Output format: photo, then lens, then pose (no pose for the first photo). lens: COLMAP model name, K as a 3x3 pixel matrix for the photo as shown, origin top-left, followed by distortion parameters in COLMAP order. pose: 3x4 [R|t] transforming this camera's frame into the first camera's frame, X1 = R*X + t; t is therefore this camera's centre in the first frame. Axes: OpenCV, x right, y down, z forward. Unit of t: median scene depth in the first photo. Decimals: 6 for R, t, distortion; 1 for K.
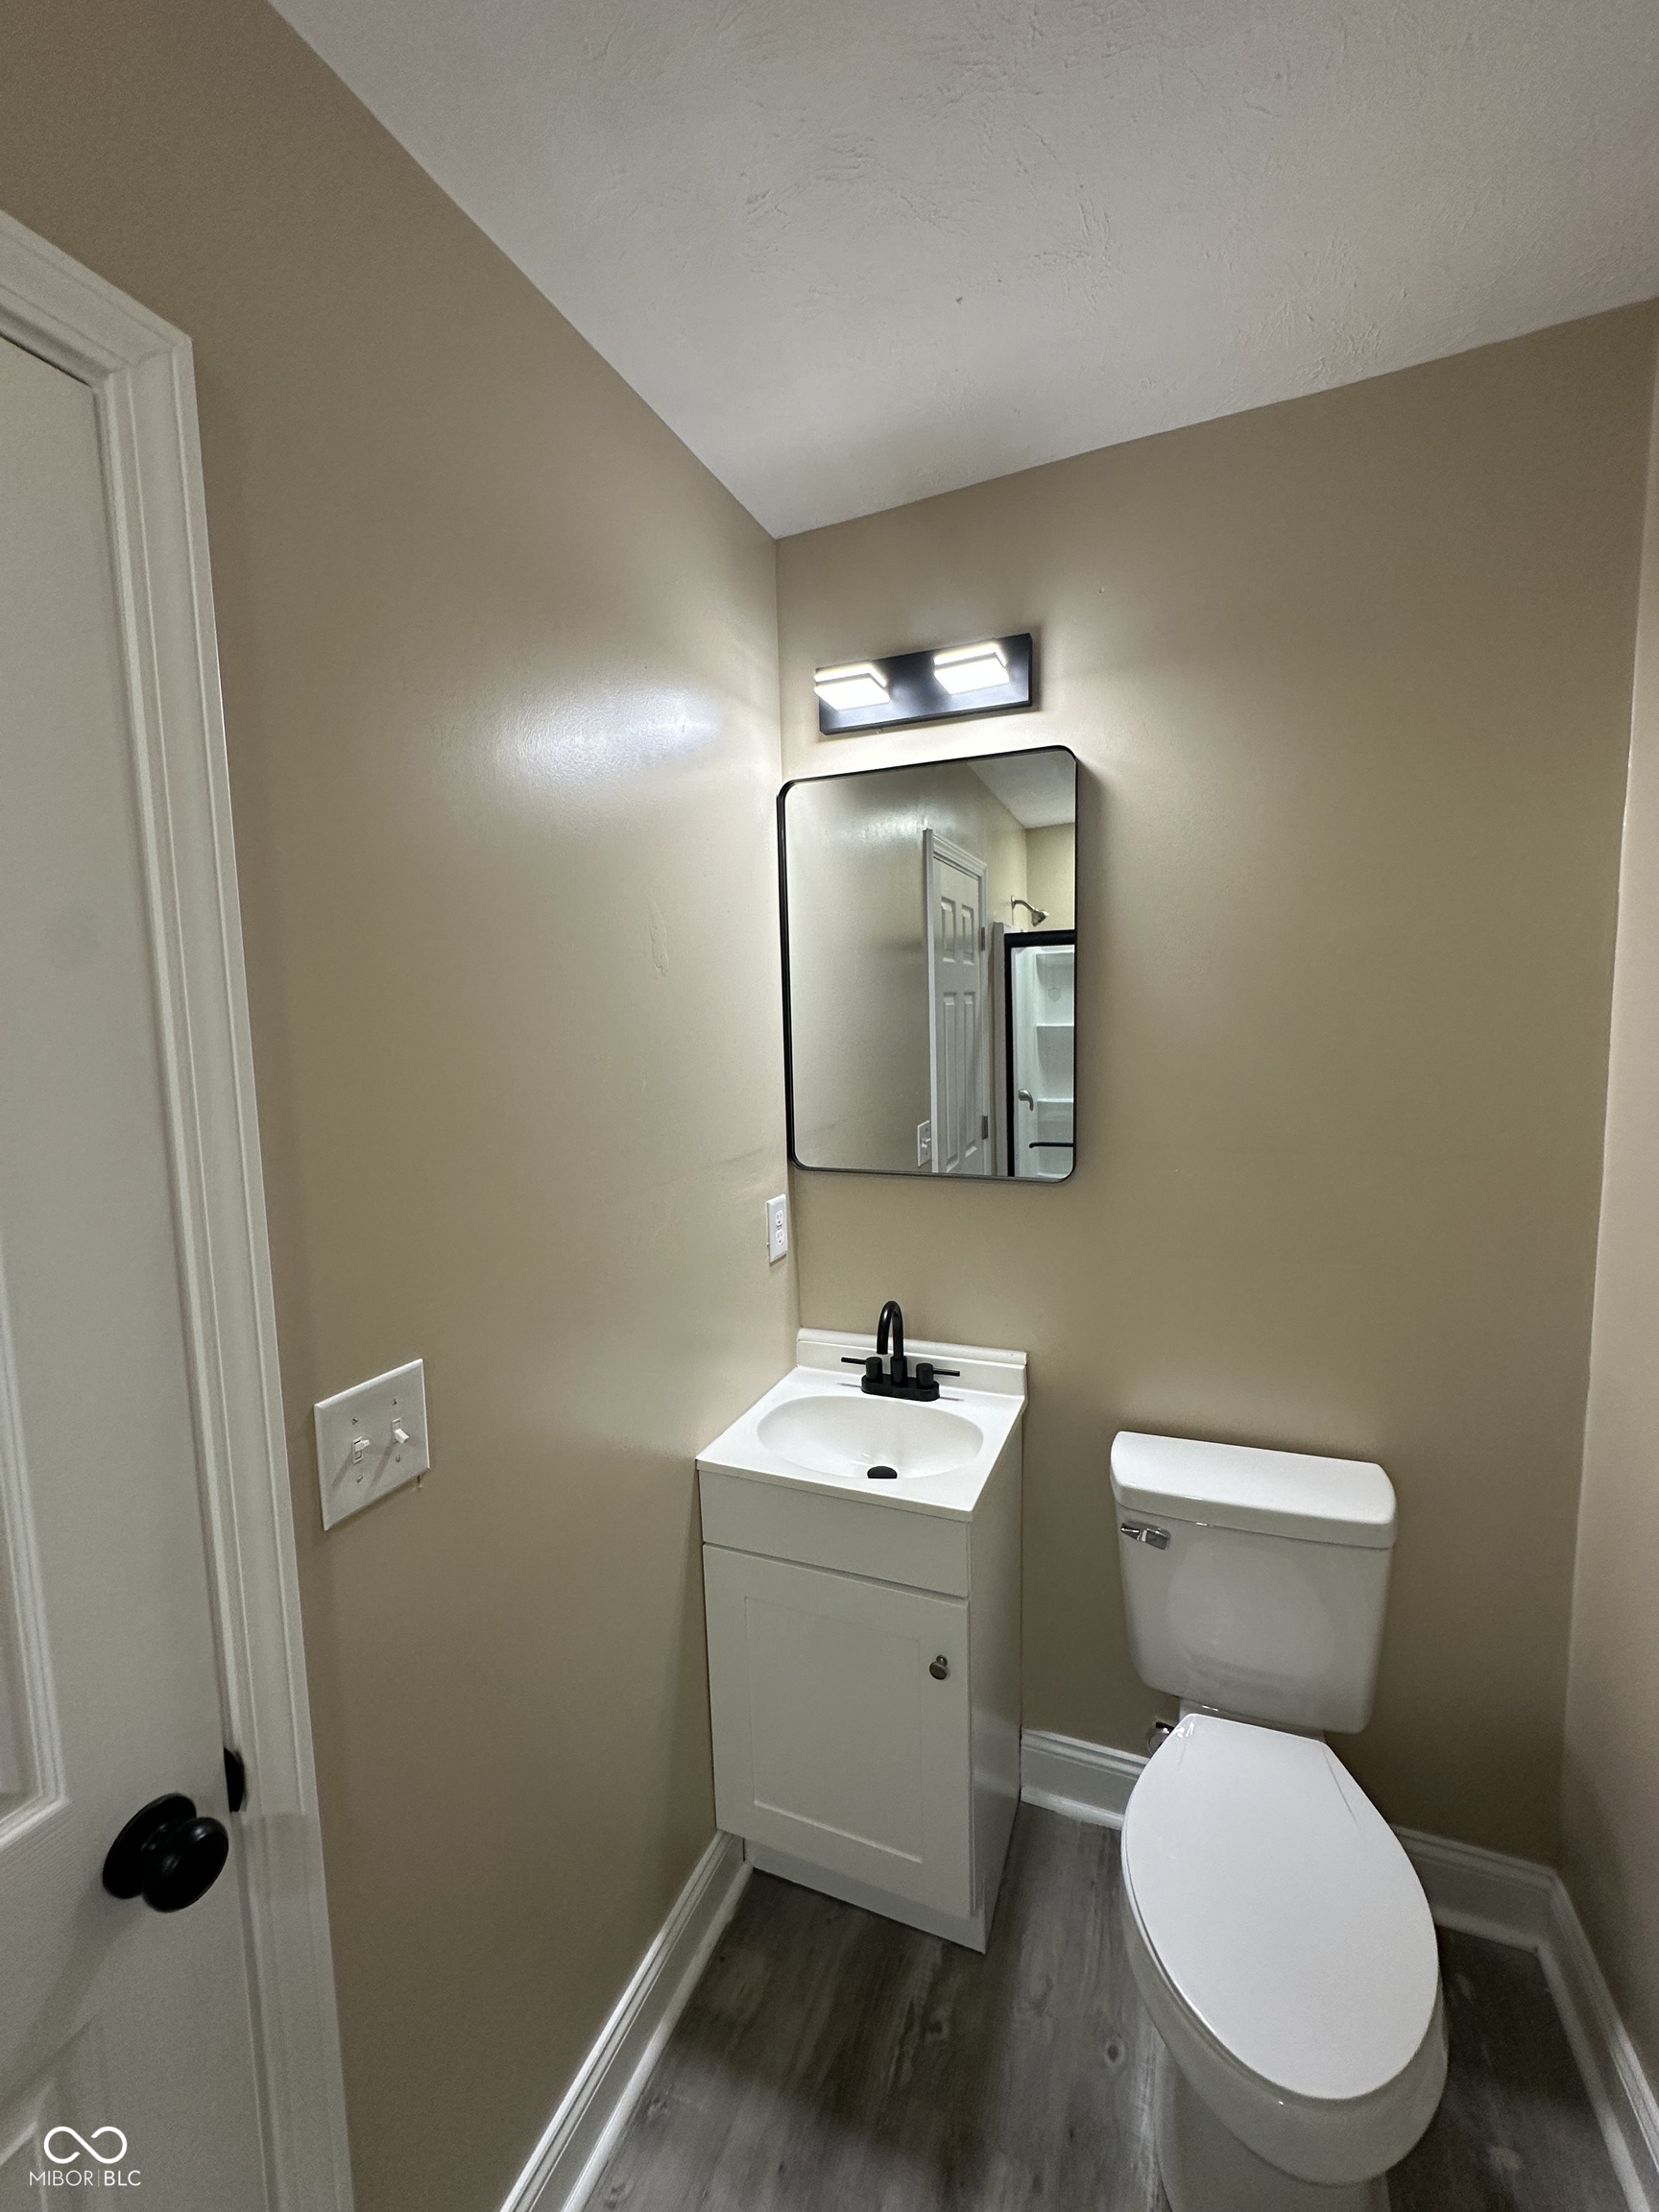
lens RADIAL K [[879.1, 0, 830.0], [0, 879.1, 1106.7], [0, 0, 1]] dist [-0.000717, 0.000258]
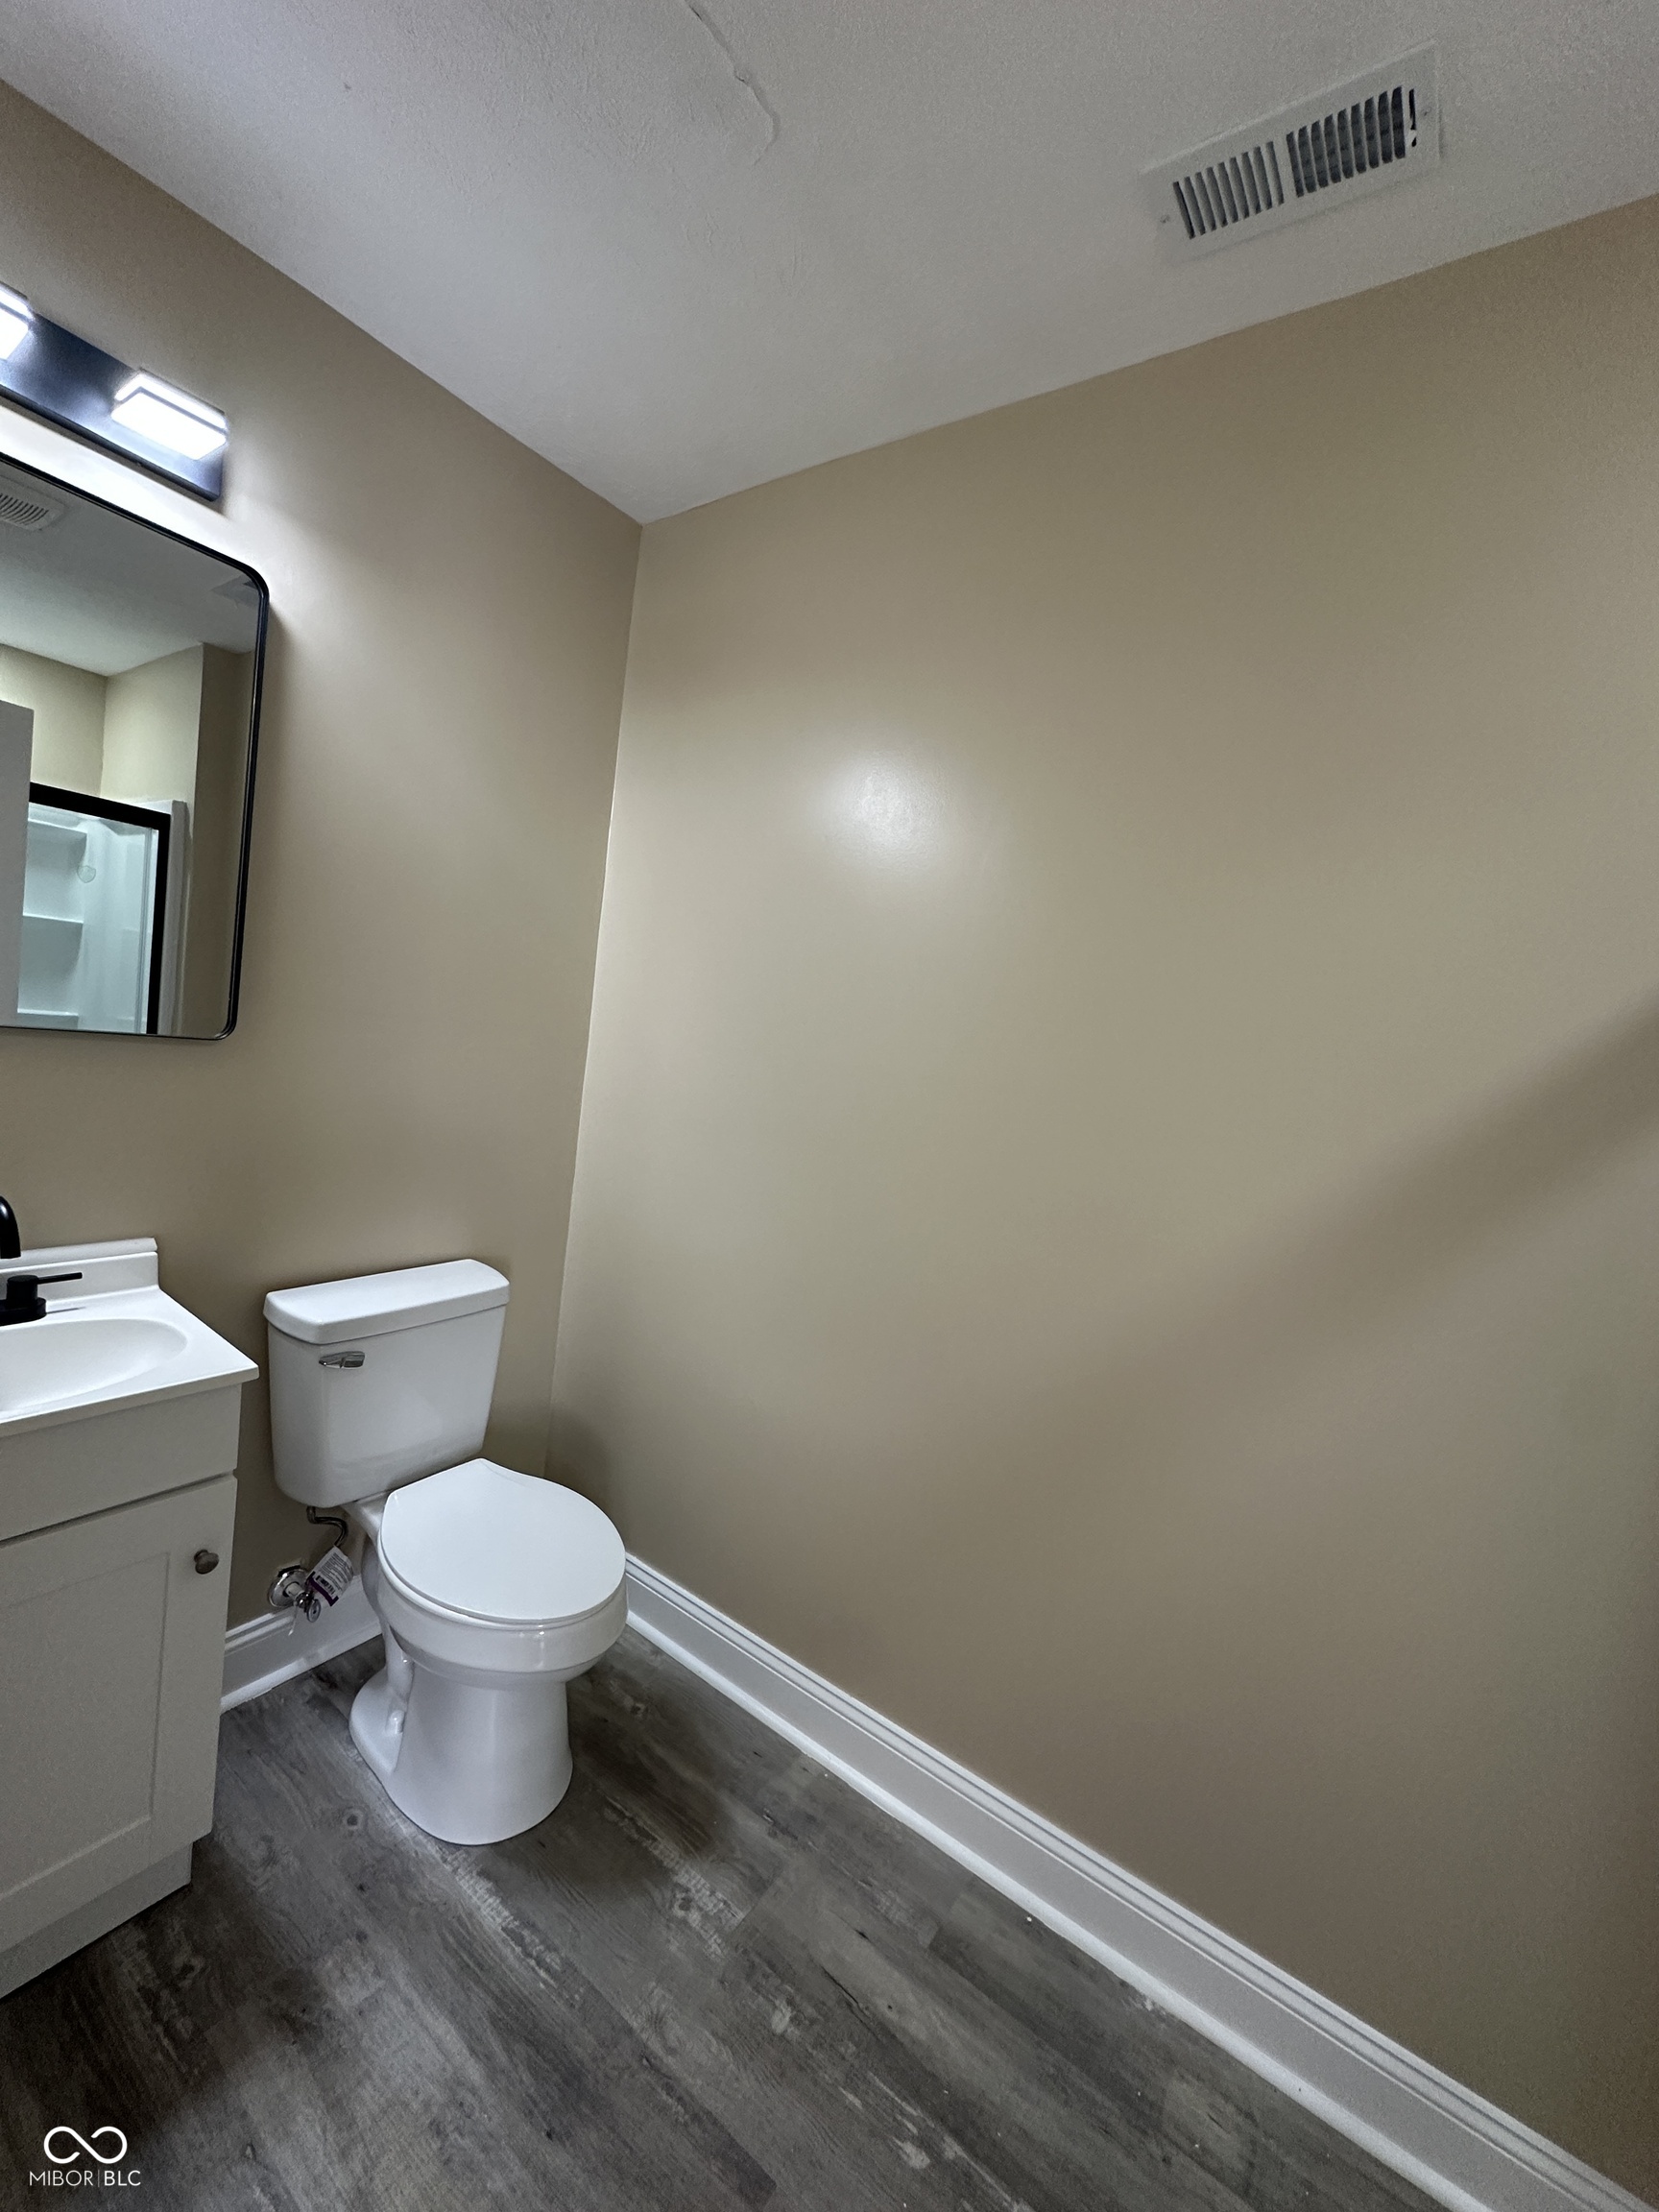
lens RADIAL K [[879.1, 0, 831.6], [0, 879.1, 1107.7], [0, 0, 1]] dist [-0.000717, 0.000258]
pose [[0.223165, -0.026867, 0.974410, -0.559224], [-0.019605, 0.999294, 0.032043, 0.129380], [-0.974584, -0.026255, 0.222480, 0.182383]]
